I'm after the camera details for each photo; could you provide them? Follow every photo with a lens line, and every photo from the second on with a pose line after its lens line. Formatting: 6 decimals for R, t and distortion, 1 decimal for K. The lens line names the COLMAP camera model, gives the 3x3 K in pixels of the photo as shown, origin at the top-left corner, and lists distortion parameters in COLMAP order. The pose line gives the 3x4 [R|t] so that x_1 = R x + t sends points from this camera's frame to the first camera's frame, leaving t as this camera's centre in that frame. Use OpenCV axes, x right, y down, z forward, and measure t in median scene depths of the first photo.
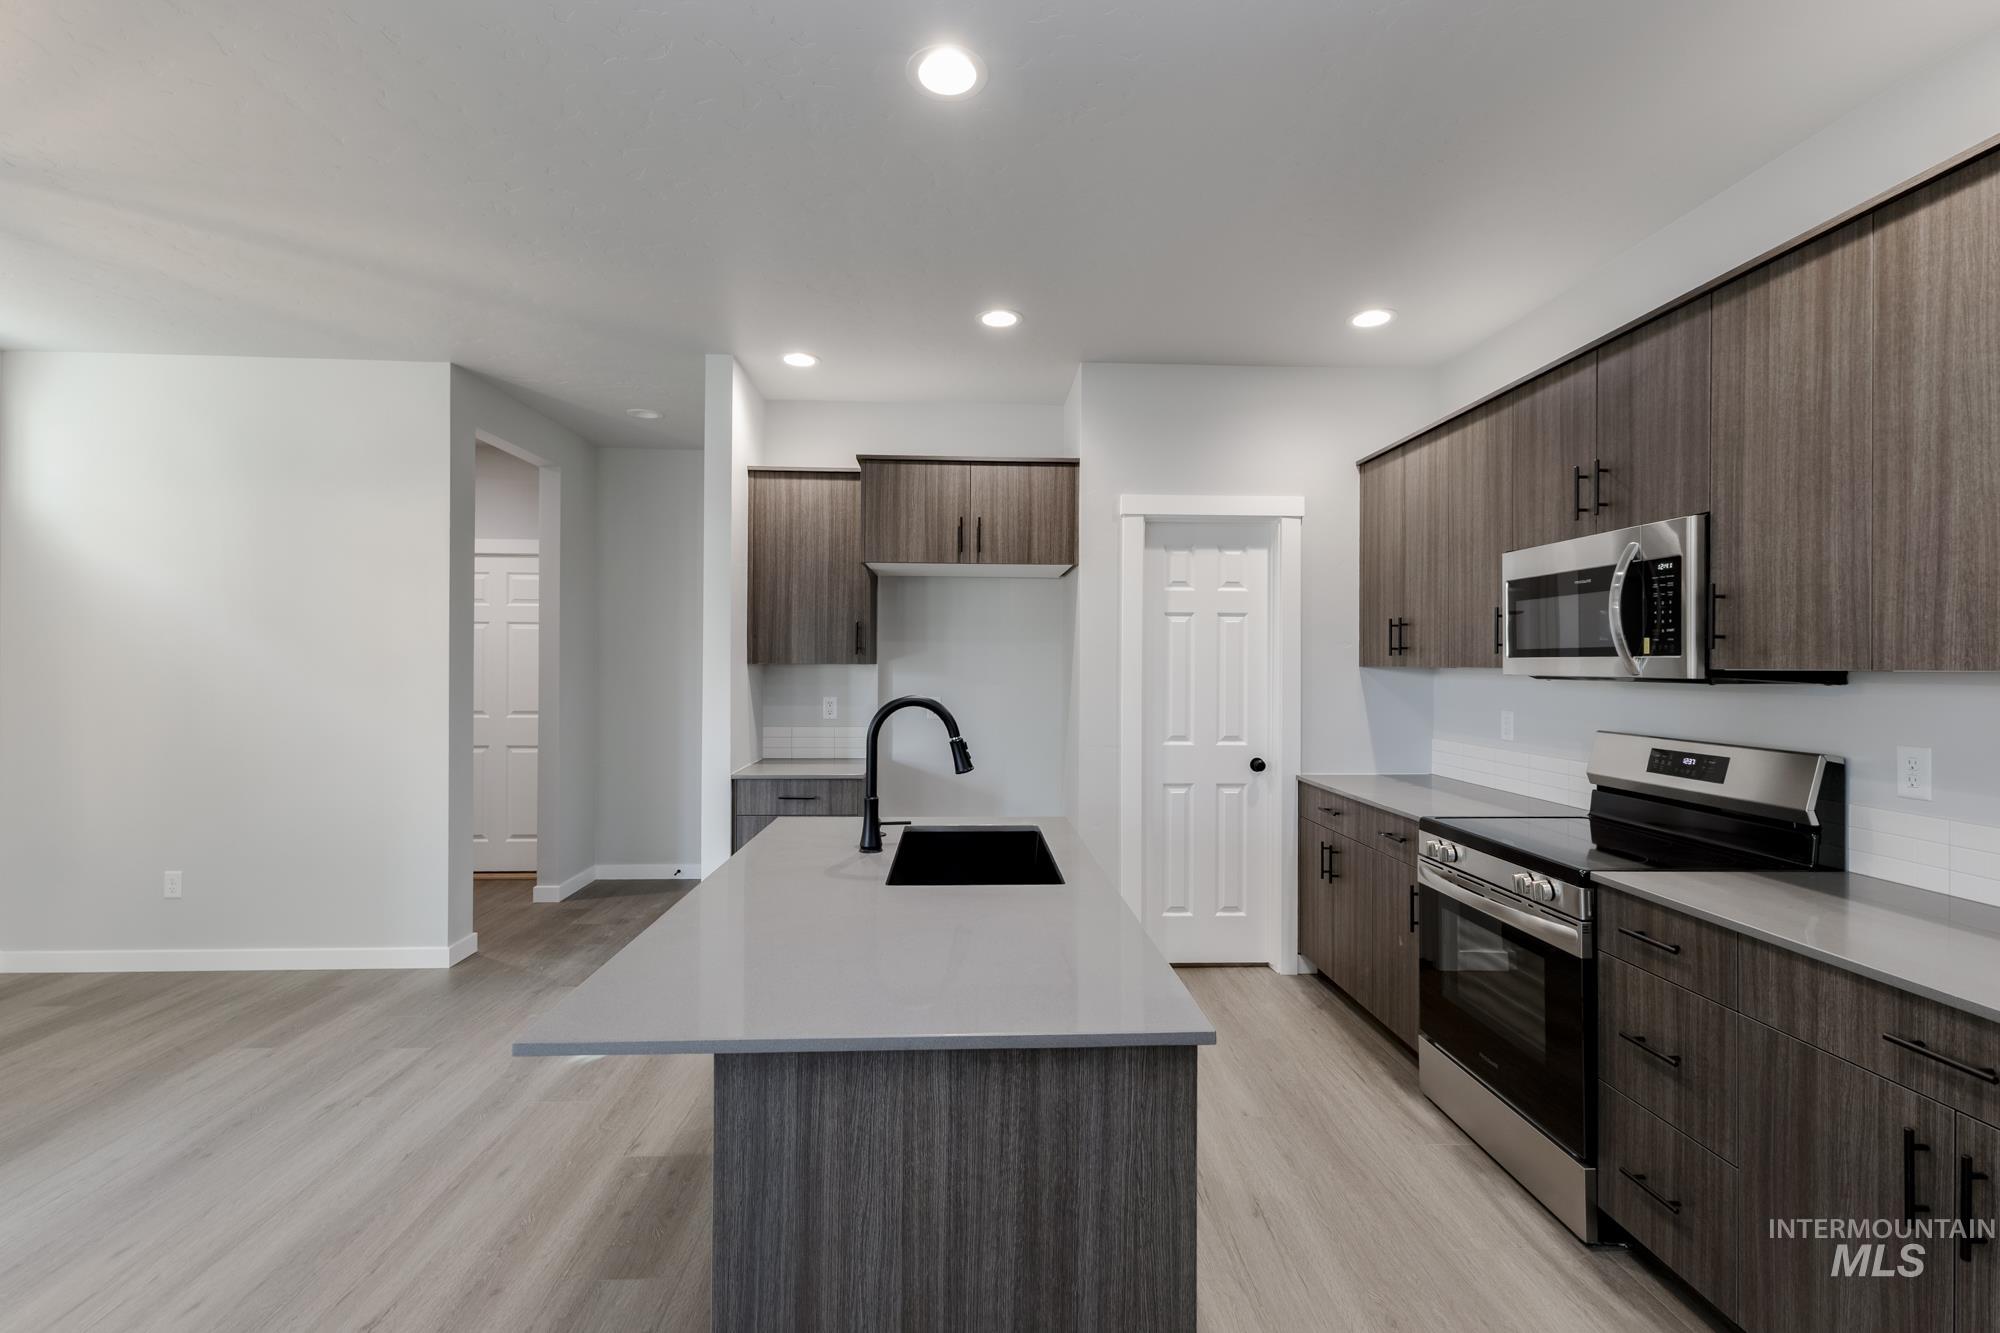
lens RADIAL K [[873.1, 0, 1008.8], [0, 873.1, 661.3], [0, 0, 1]] dist [0.004899, -0.002050]
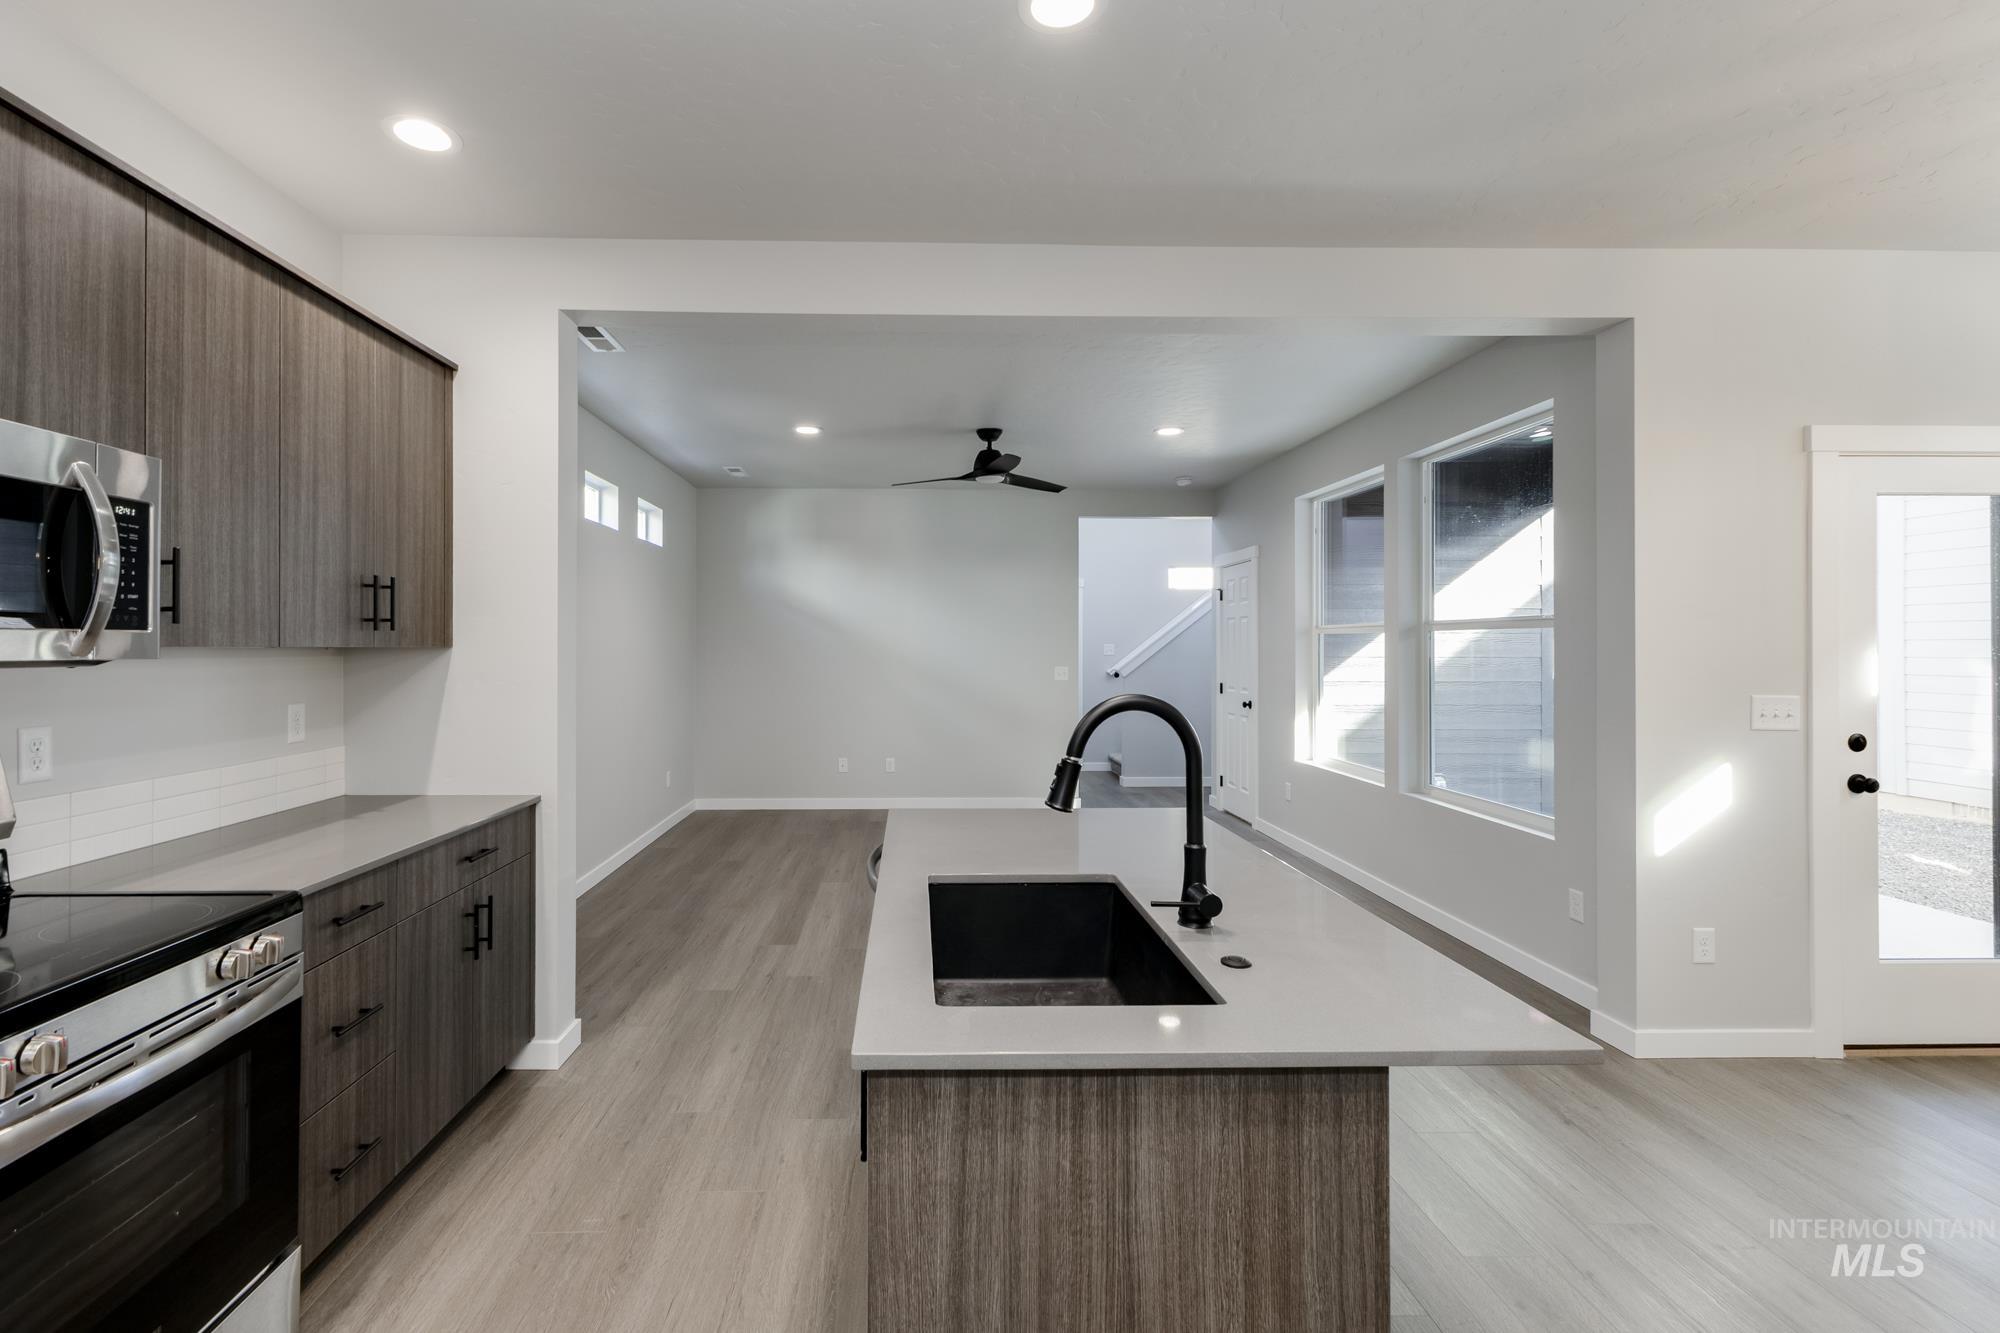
lens RADIAL K [[917.2, 0, 967.1], [0, 917.2, 651.6], [0, 0, 1]] dist [0.001211, 0.002578]
pose [[-0.999956, -0.009250, 0.001344, 0.017024], [-0.009247, 0.999955, 0.002256, 0.003501], [-0.001364, 0.002244, -0.999997, 1.483291]]
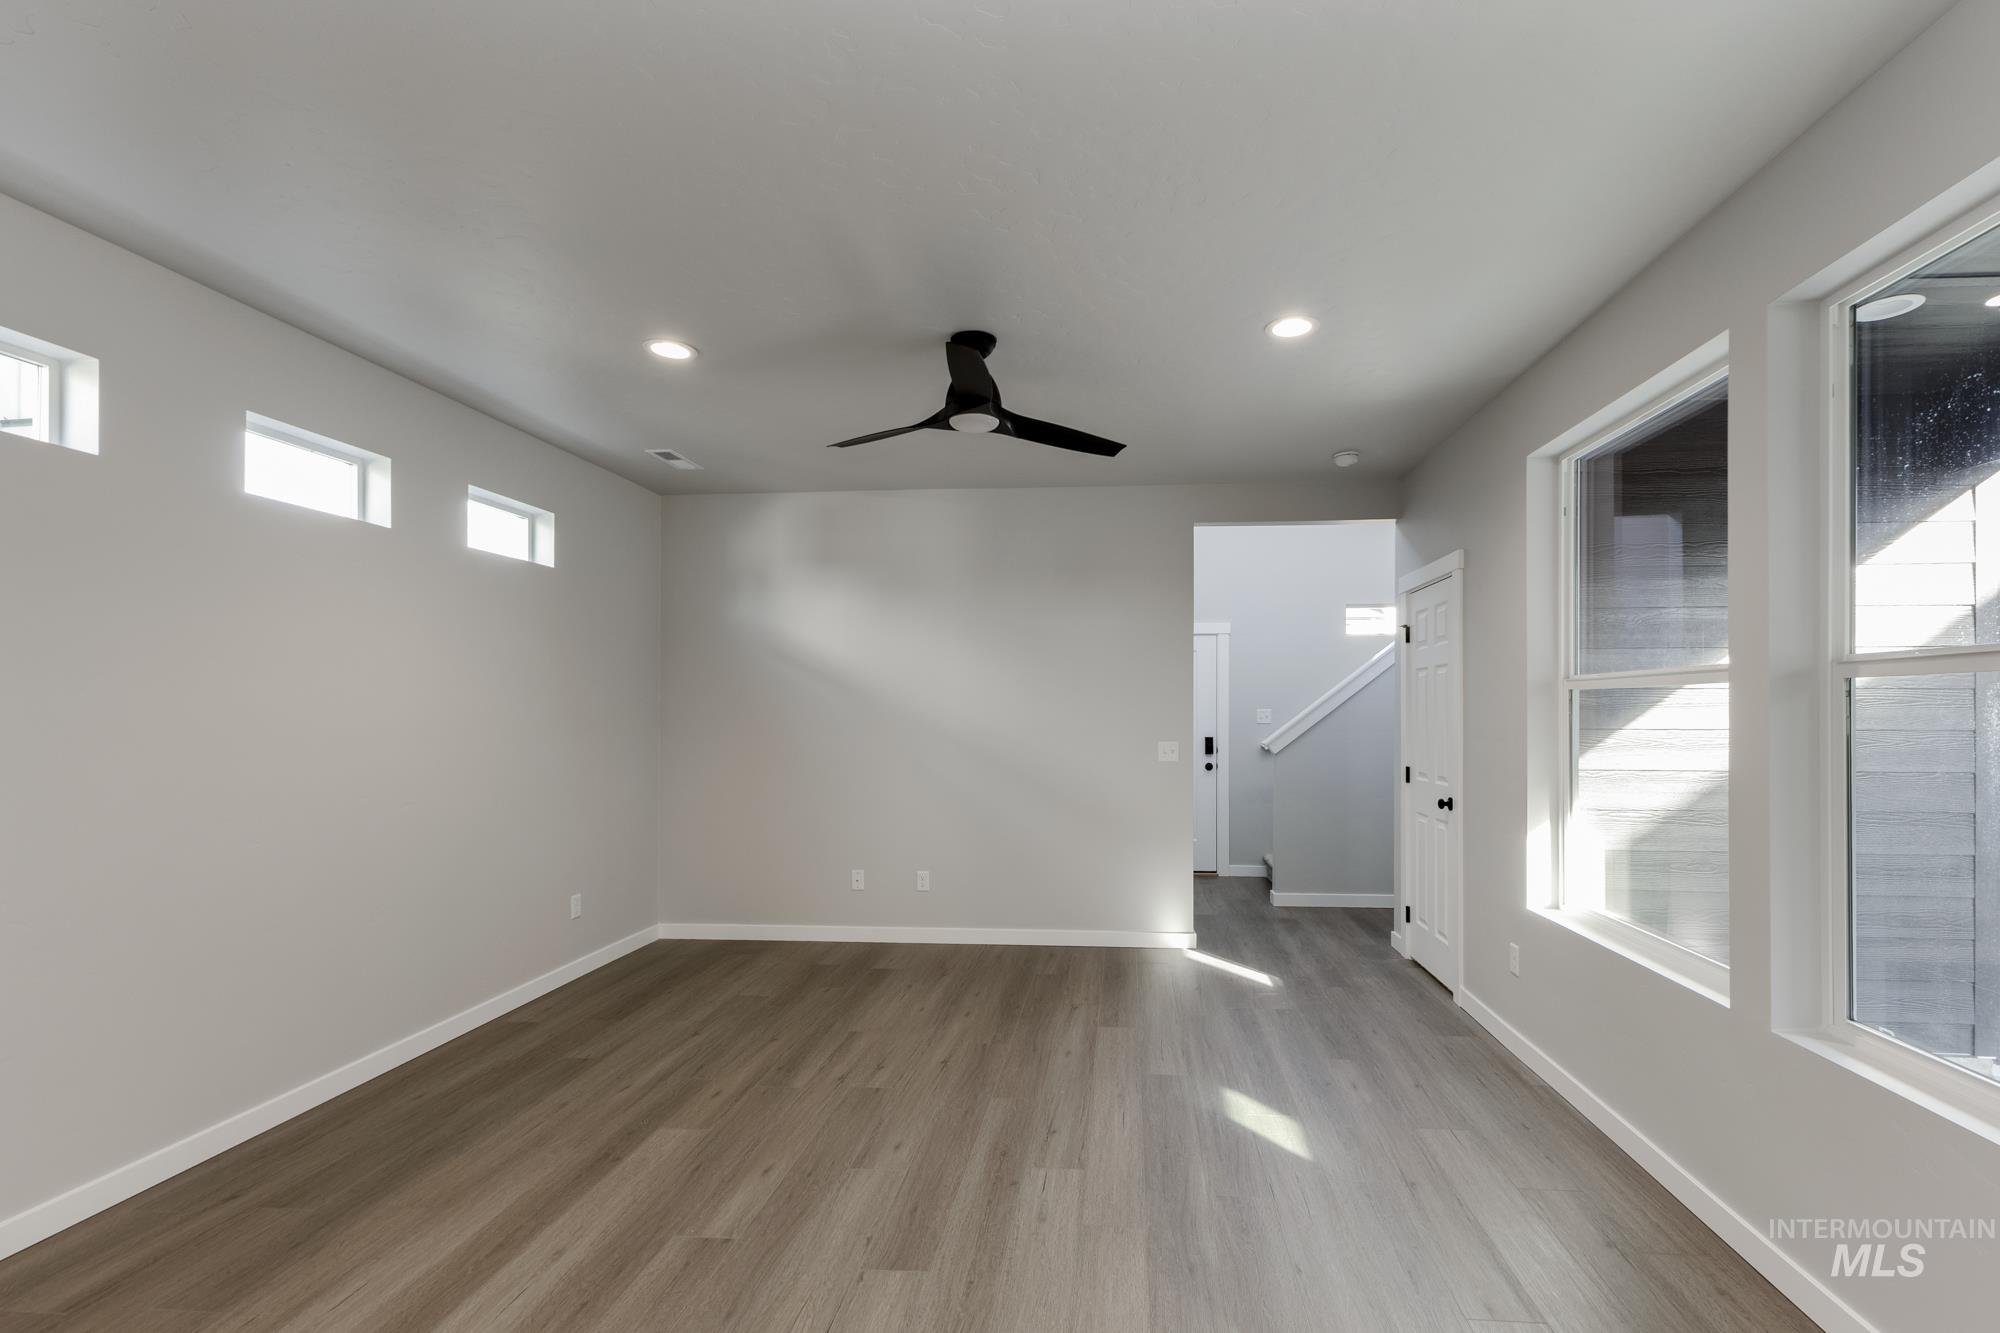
lens RADIAL K [[931.8, 0, 1065.7], [0, 931.8, 721.1], [0, 0, 1]] dist [0.006915, -0.000146]
pose [[-0.993750, -0.008956, 0.111267, -0.300544], [-0.008144, 0.999937, 0.007752, -0.003970], [-0.111329, 0.006797, -0.993760, 0.566881]]
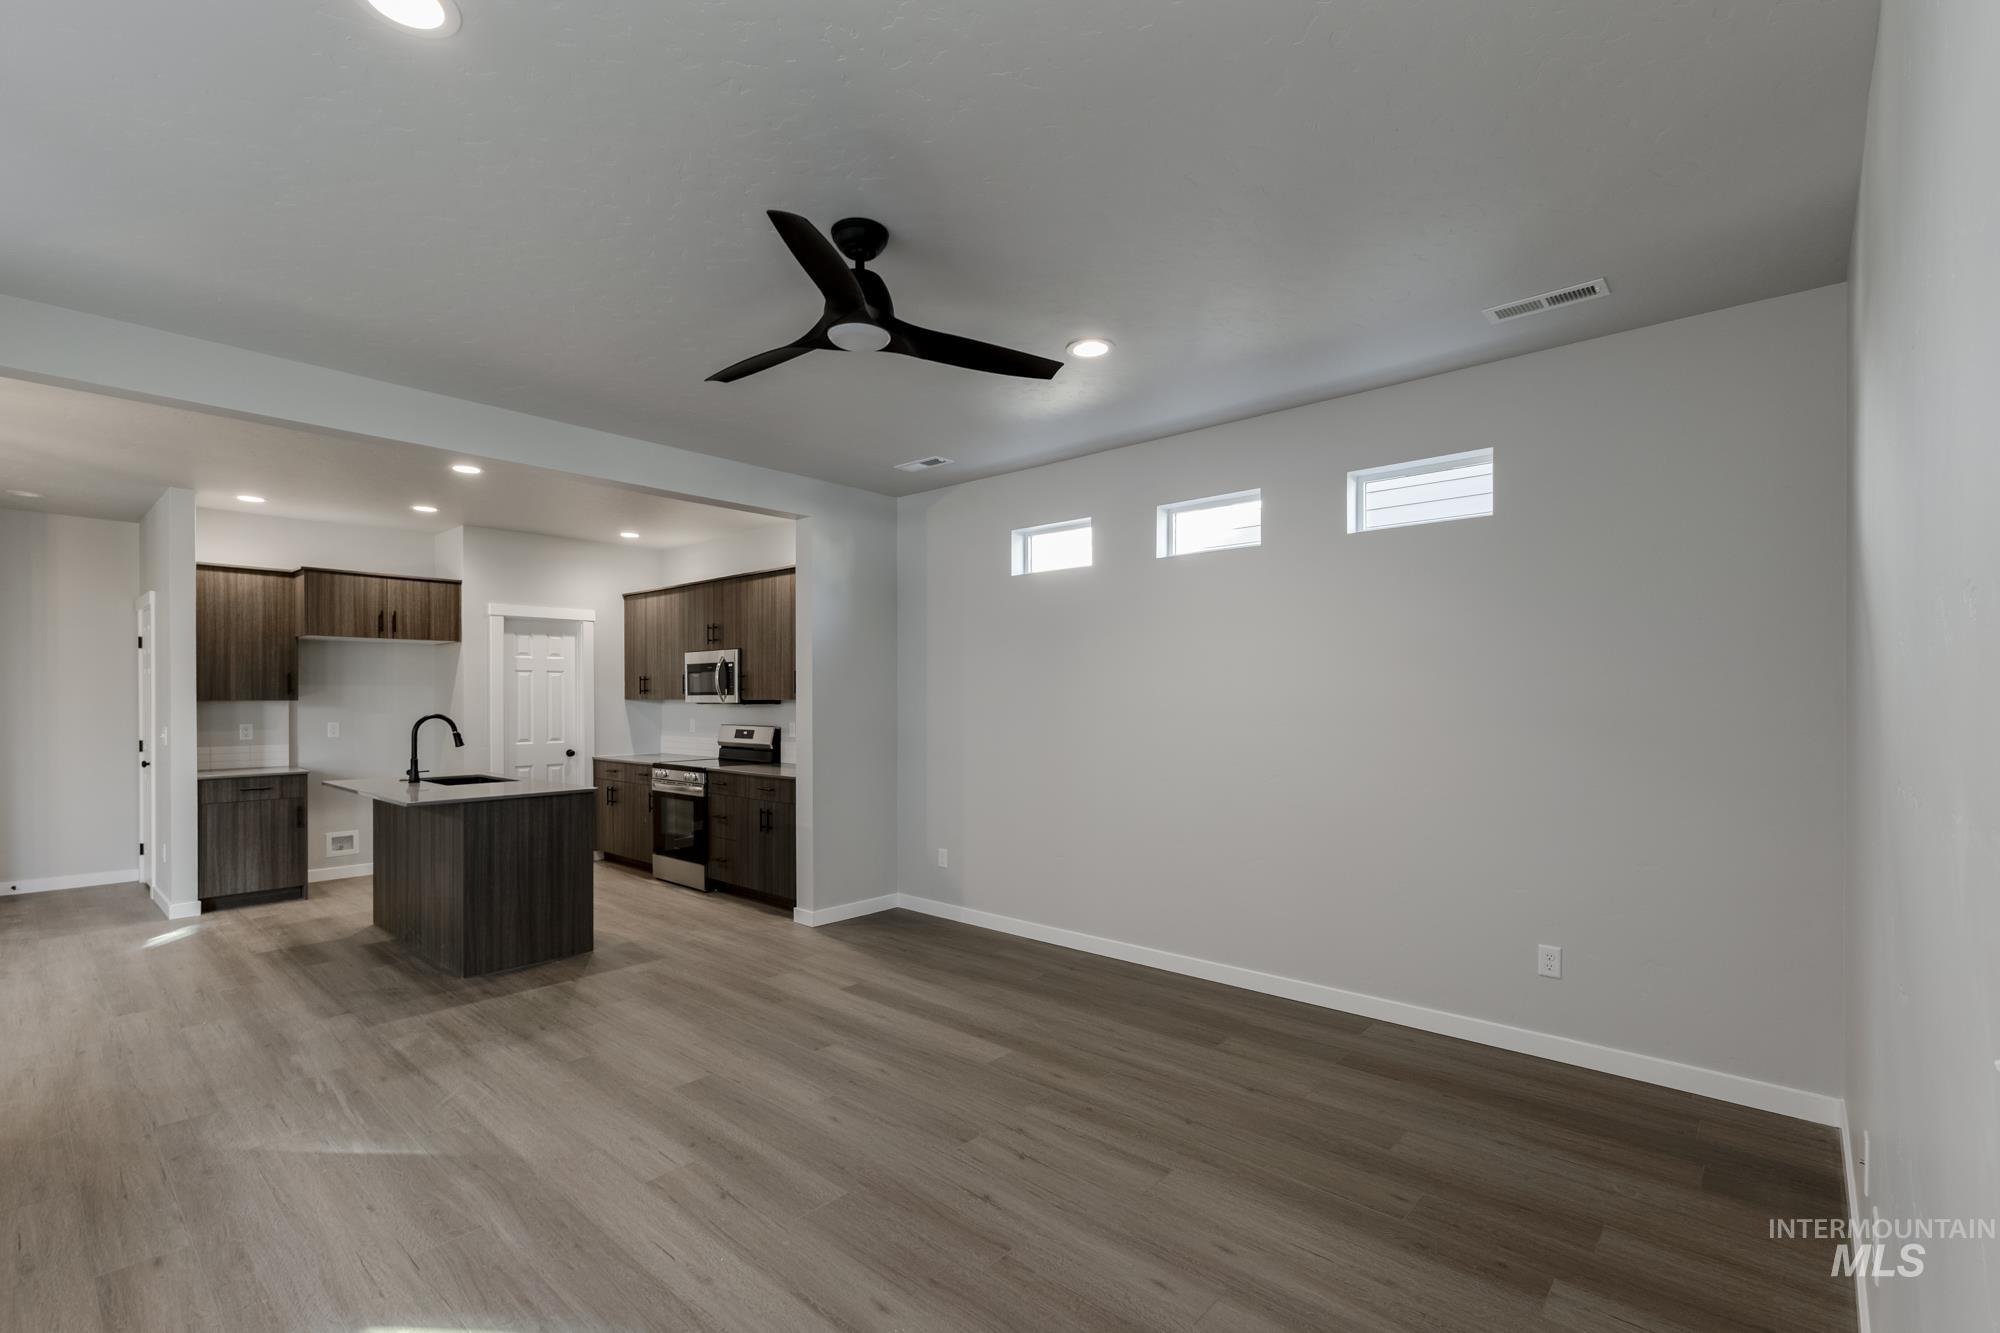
lens RADIAL K [[873.1, 0, 982.2], [0, 873.1, 704.4], [0, 0, 1]] dist [0.004899, -0.002050]
pose [[0.709824, -0.012412, 0.704270, -0.607068], [0.003340, 0.999893, 0.014256, -0.012005], [-0.704371, -0.007767, 0.709789, -1.414321]]
